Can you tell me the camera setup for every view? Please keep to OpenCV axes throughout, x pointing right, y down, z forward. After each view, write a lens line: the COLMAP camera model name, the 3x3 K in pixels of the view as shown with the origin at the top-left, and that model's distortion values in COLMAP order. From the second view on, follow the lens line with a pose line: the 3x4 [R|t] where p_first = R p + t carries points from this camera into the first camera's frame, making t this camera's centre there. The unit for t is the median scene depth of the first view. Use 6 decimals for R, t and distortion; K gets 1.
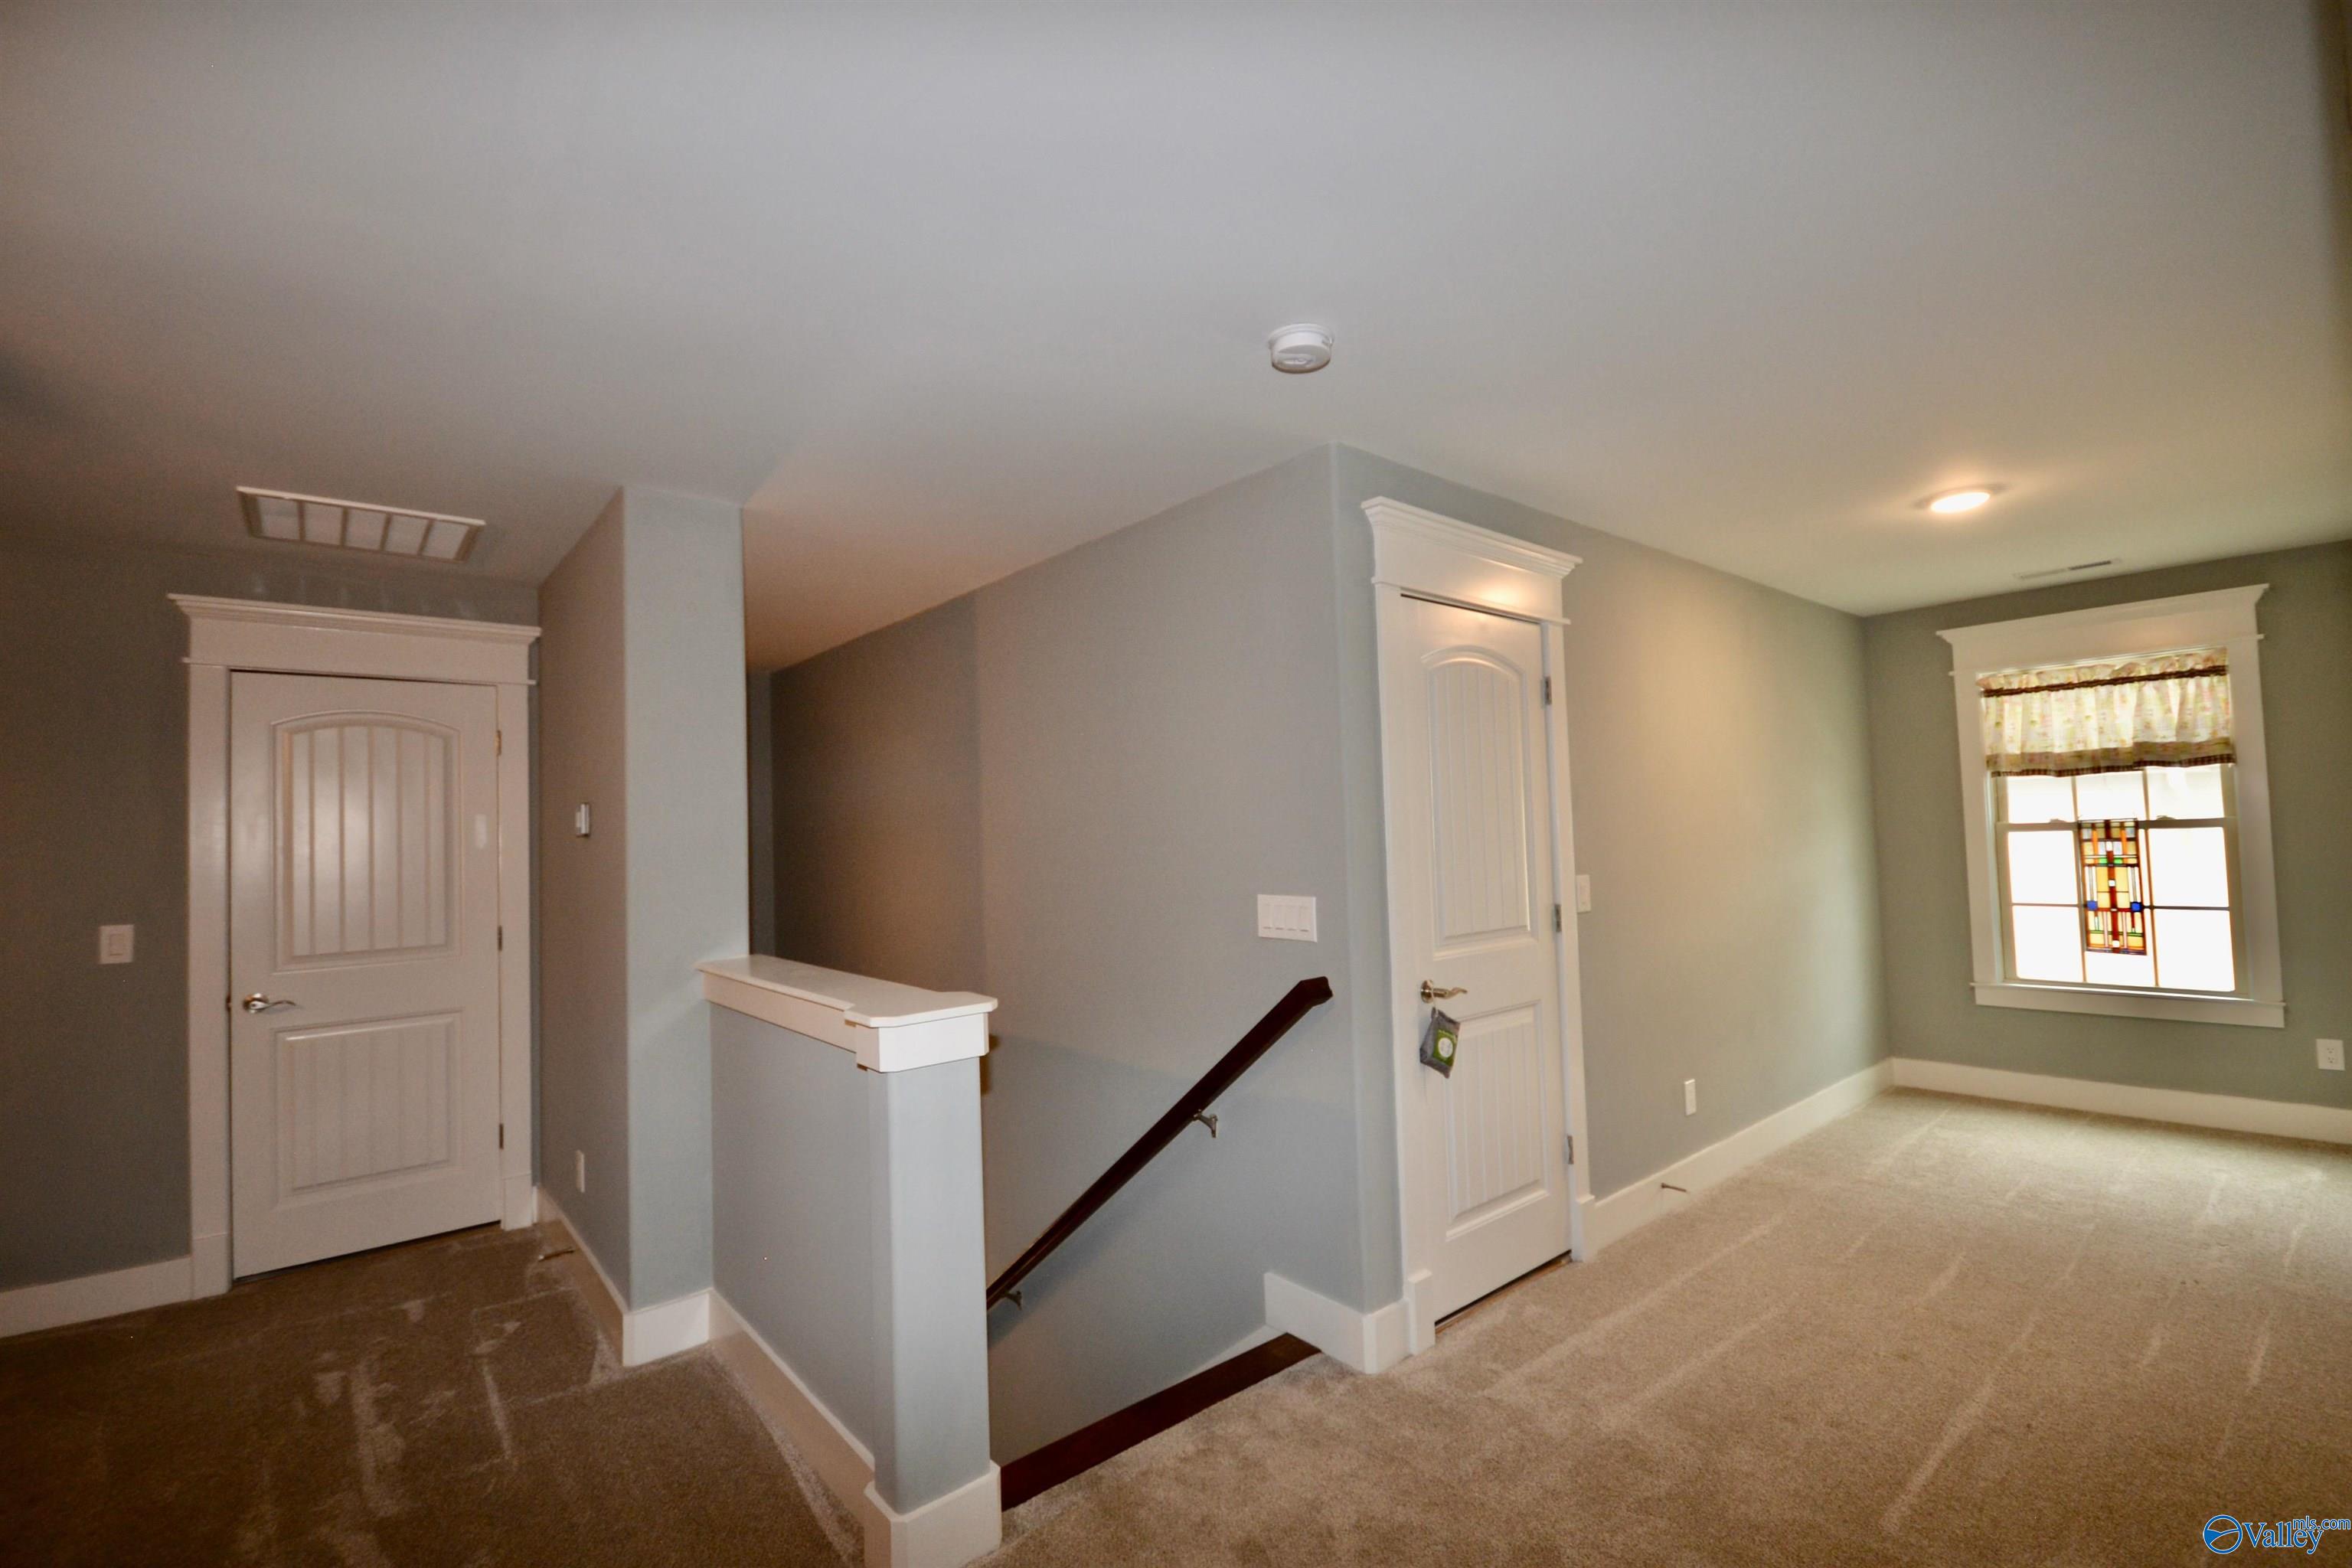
lens RADIAL K [[1041.7, 0, 1177.9], [0, 1041.7, 791.9], [0, 0, 1]] dist [-0.008483, -0.002226]
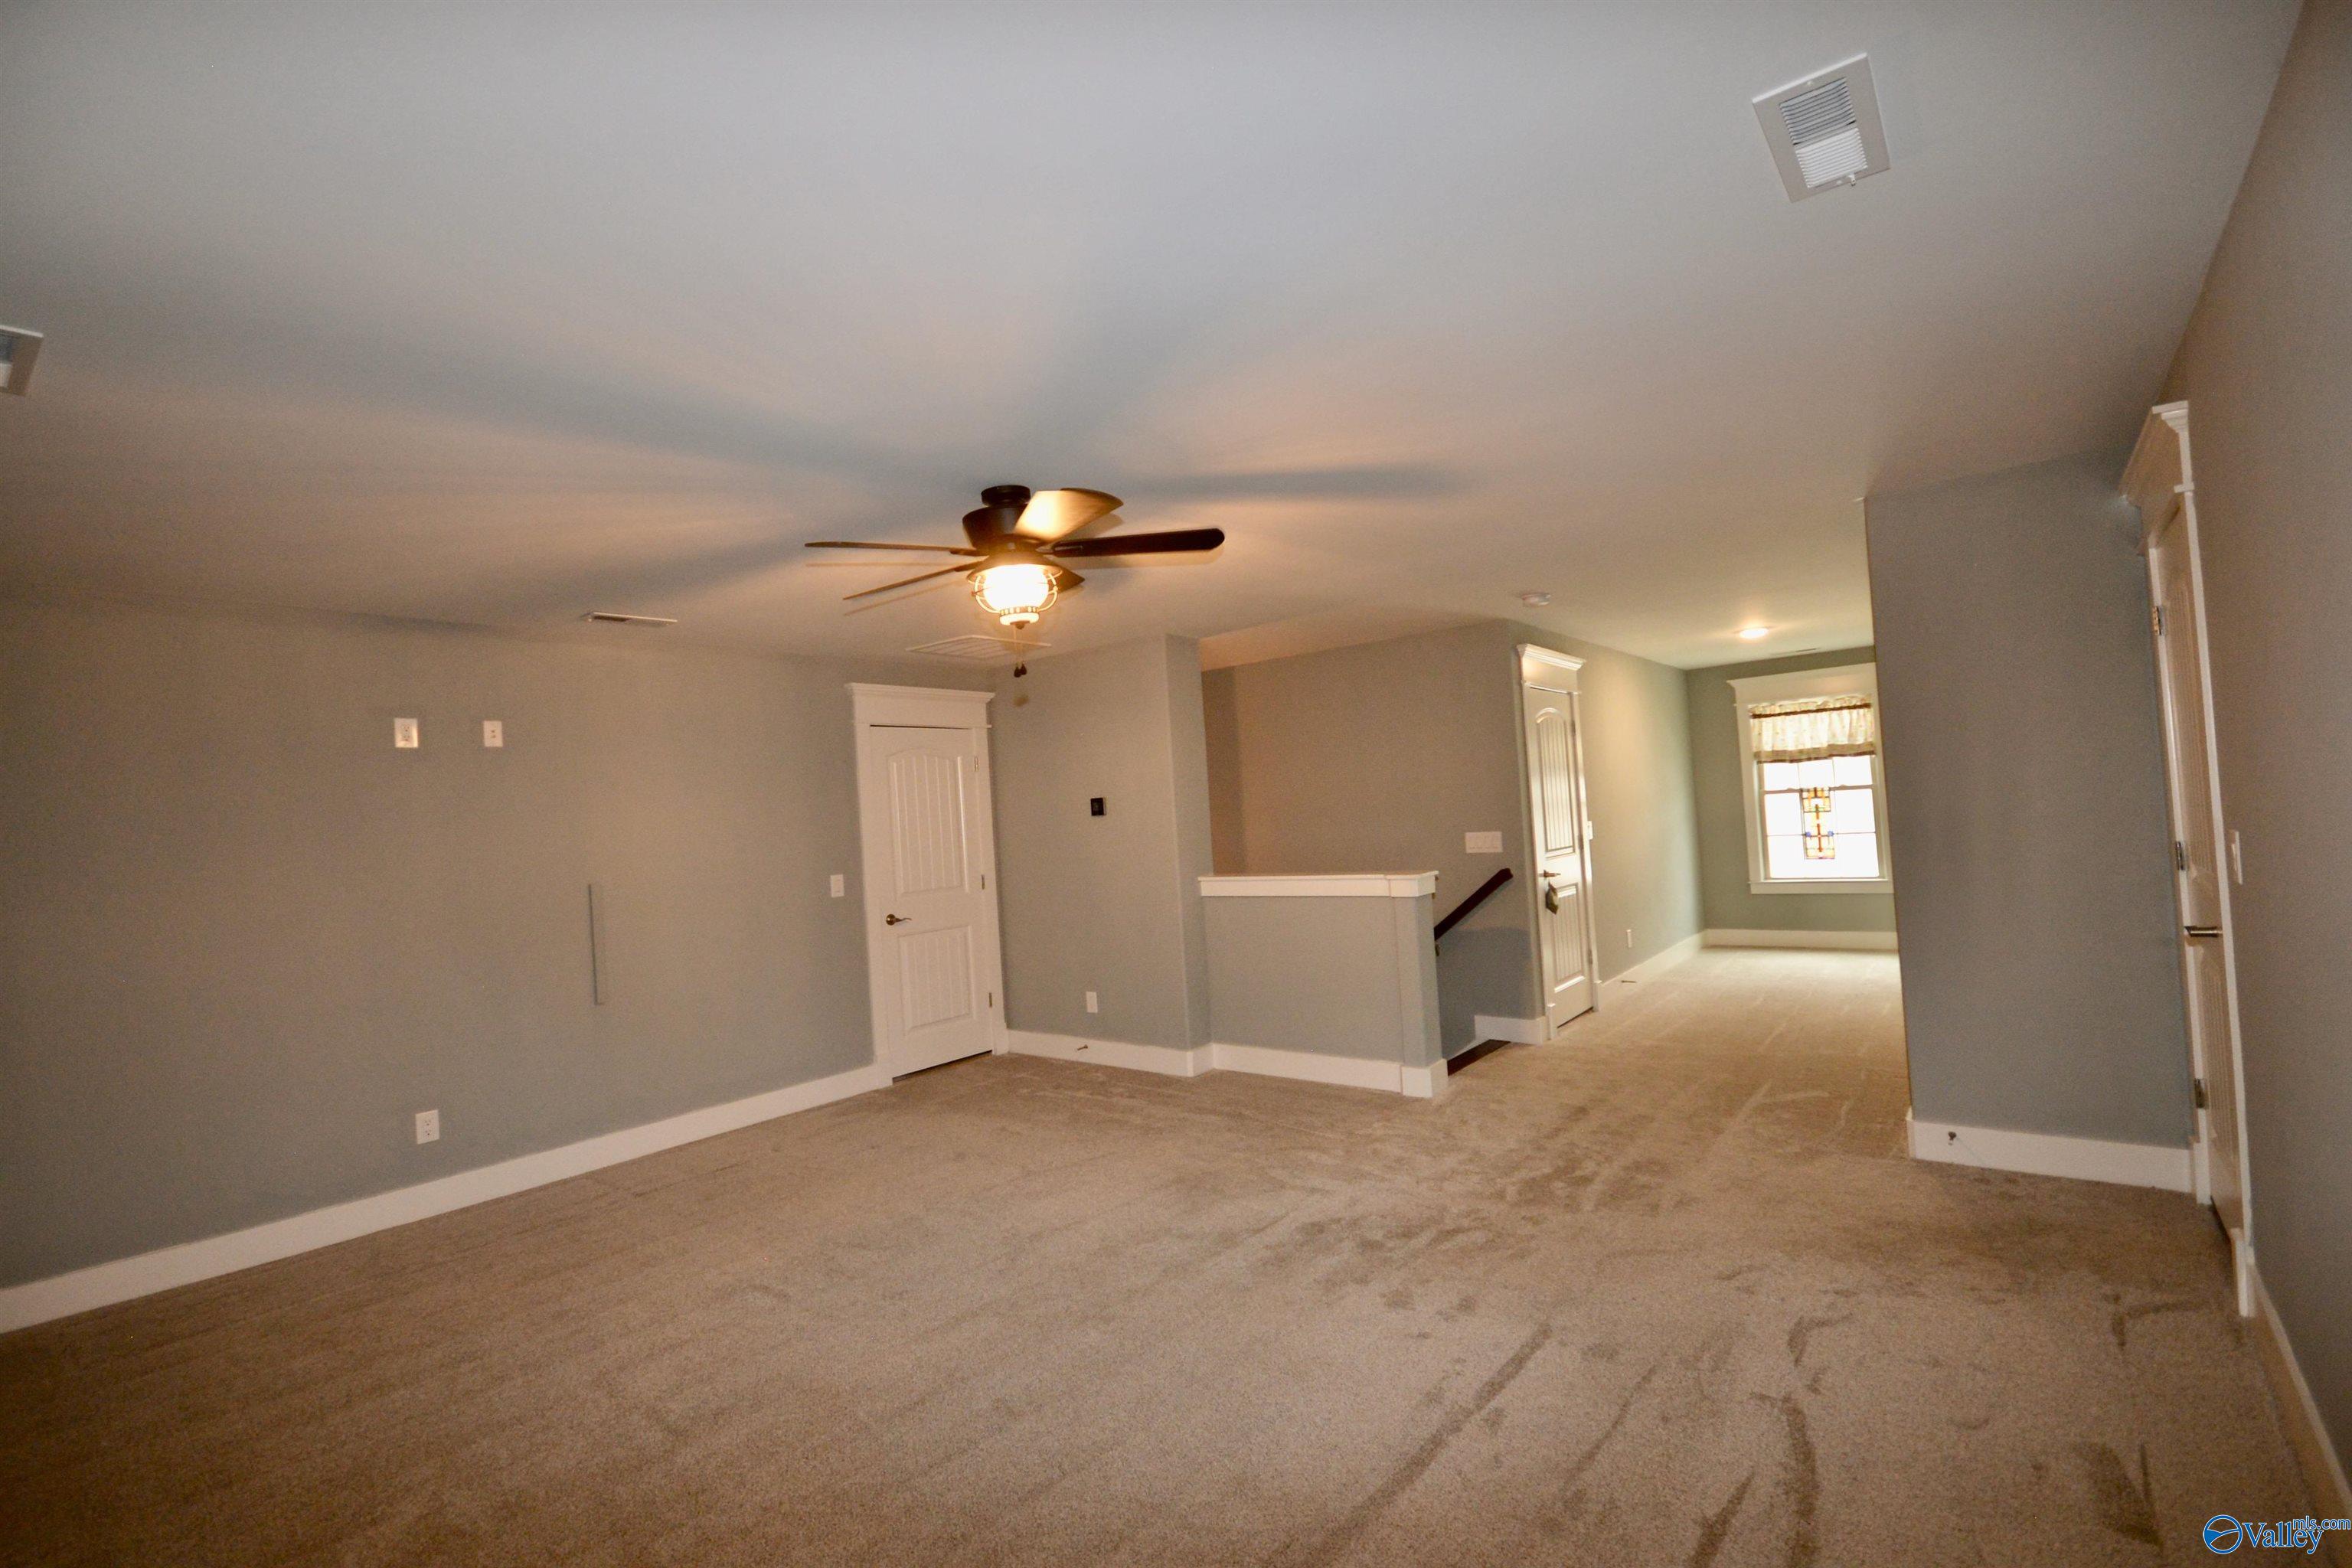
lens RADIAL K [[1041.7, 0, 1173.5], [0, 1041.7, 787.9], [0, 0, 1]] dist [-0.008483, -0.002226]
pose [[0.981466, -0.023944, 0.190137, -0.555022], [0.022265, 0.999692, 0.010960, -0.016731], [-0.190340, -0.006524, 0.981696, -0.576775]]
